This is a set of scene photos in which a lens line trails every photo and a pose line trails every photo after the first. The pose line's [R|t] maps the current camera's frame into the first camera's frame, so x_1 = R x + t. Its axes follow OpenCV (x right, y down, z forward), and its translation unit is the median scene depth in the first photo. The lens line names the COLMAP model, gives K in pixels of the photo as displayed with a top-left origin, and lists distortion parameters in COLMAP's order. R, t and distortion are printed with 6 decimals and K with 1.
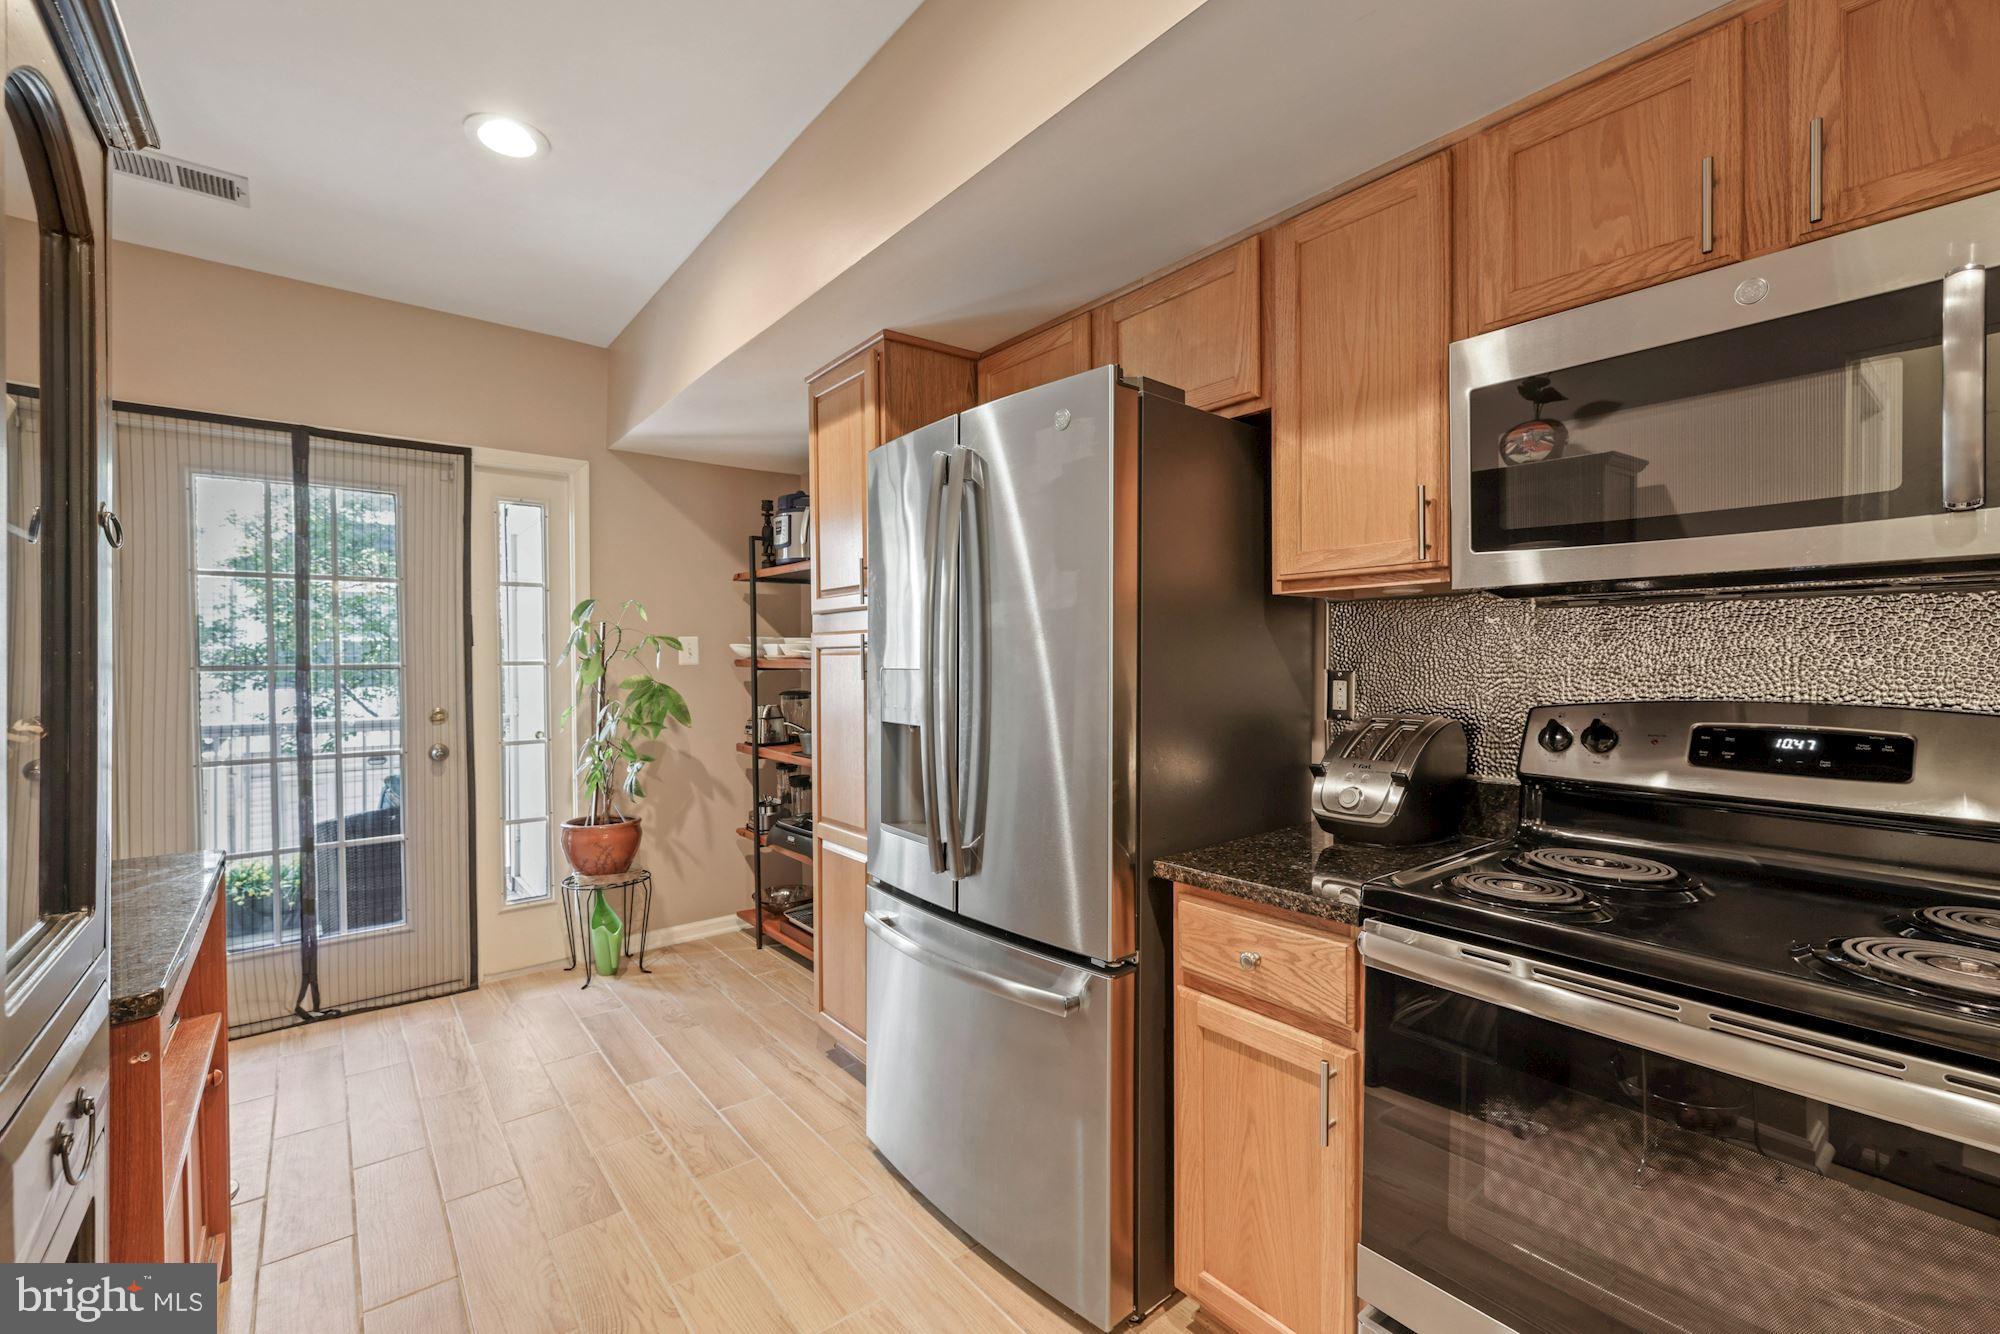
lens RADIAL K [[855.2, 0, 997.8], [0, 855.2, 668.8], [0, 0, 1]] dist [-0.001306, 0.000500]
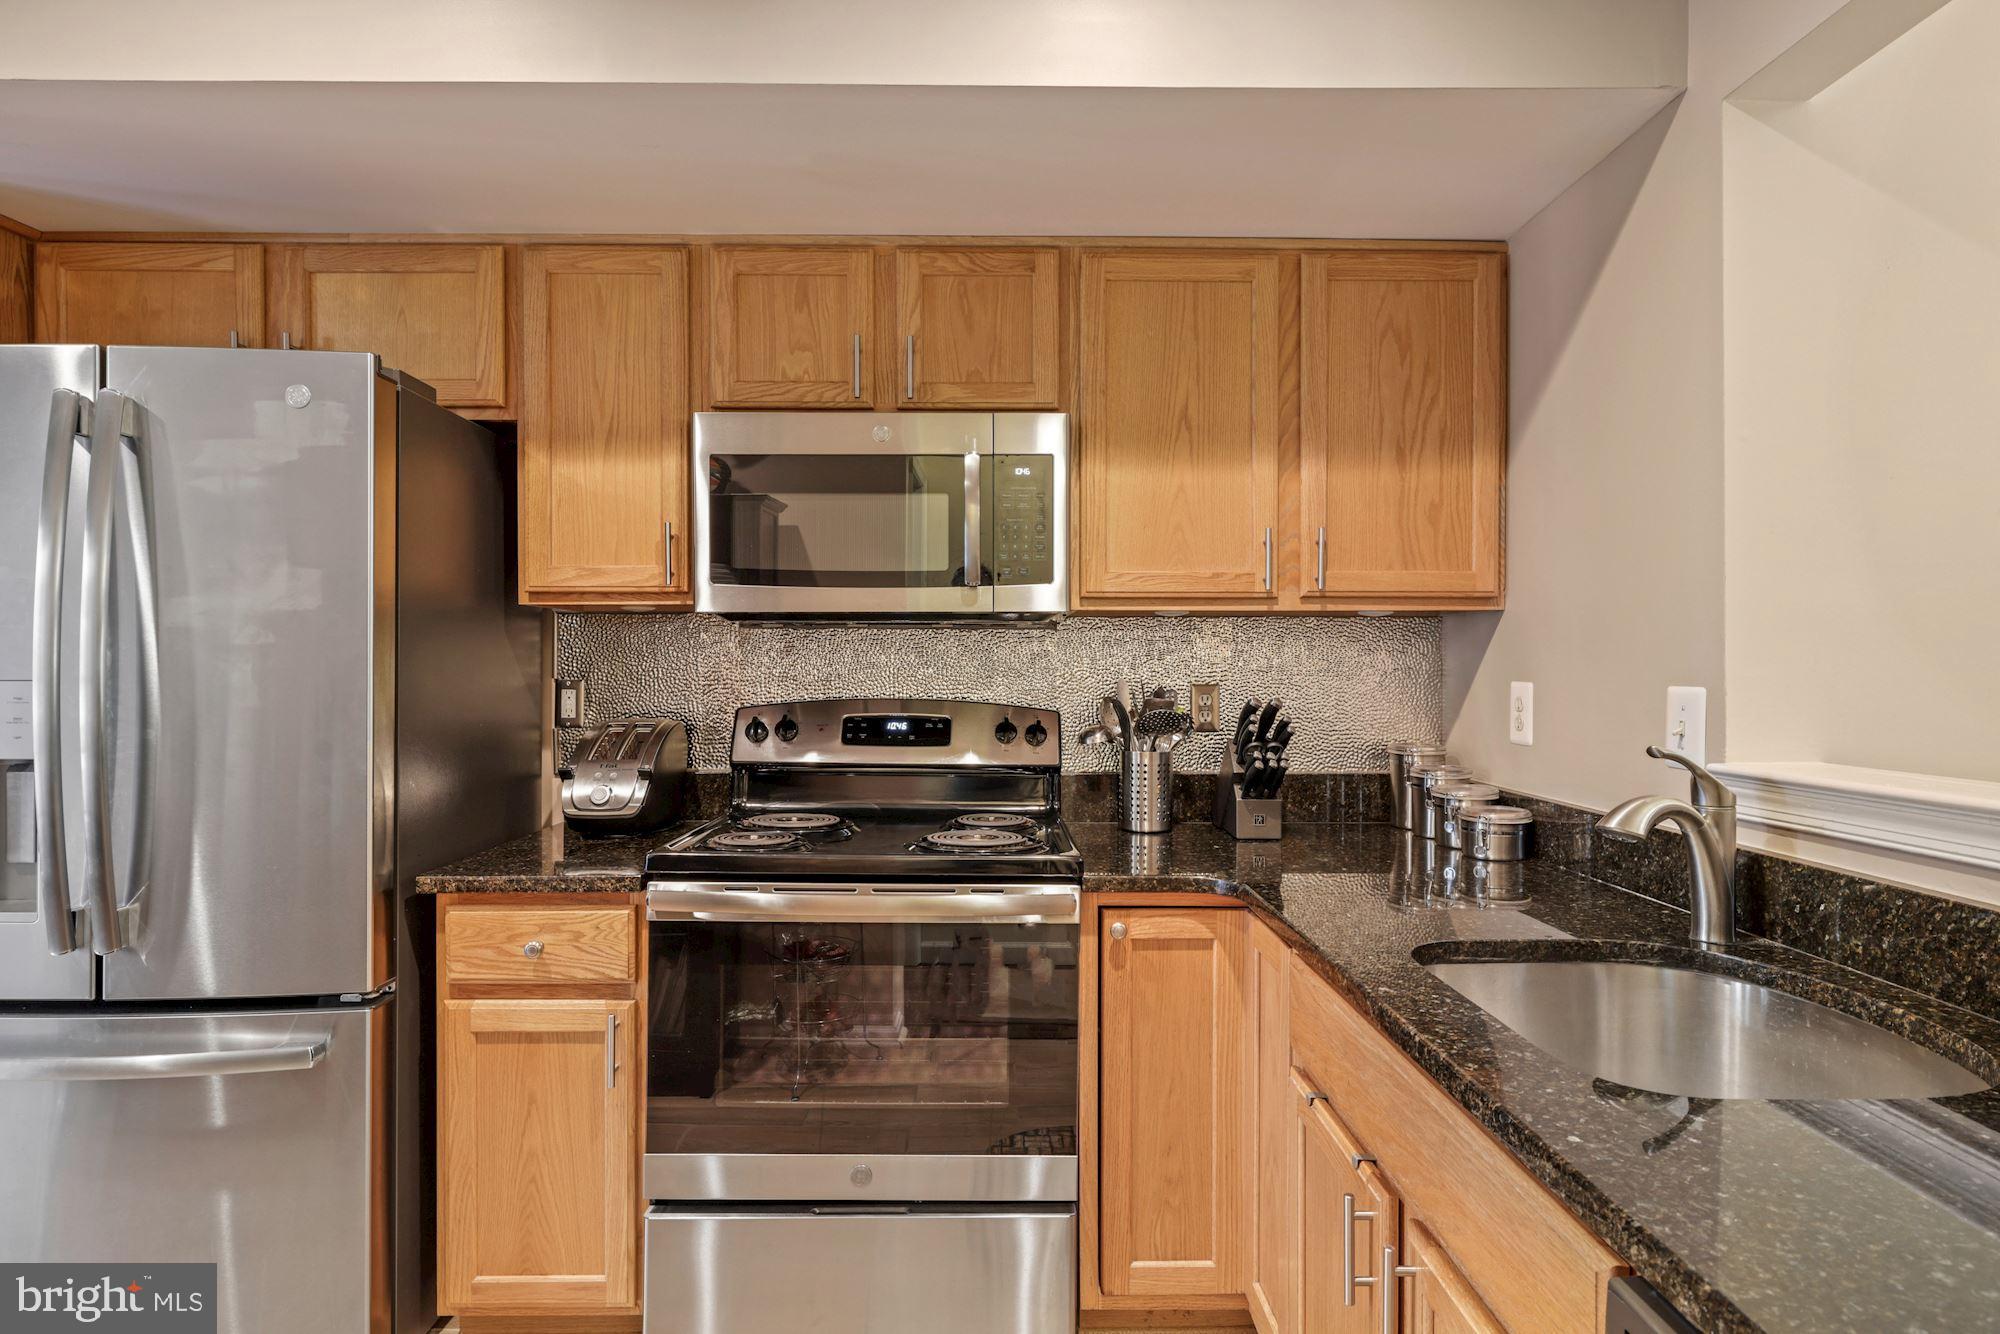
lens RADIAL K [[1068.7, 0, 1000.1], [0, 1068.7, 669.5], [0, 0, 1]] dist [0.011575, -0.000693]
pose [[0.630010, 0.004338, 0.776575, -0.349967], [0.005376, 0.999936, -0.009947, 0.006633], [-0.776568, 0.010442, 0.629947, -0.277821]]
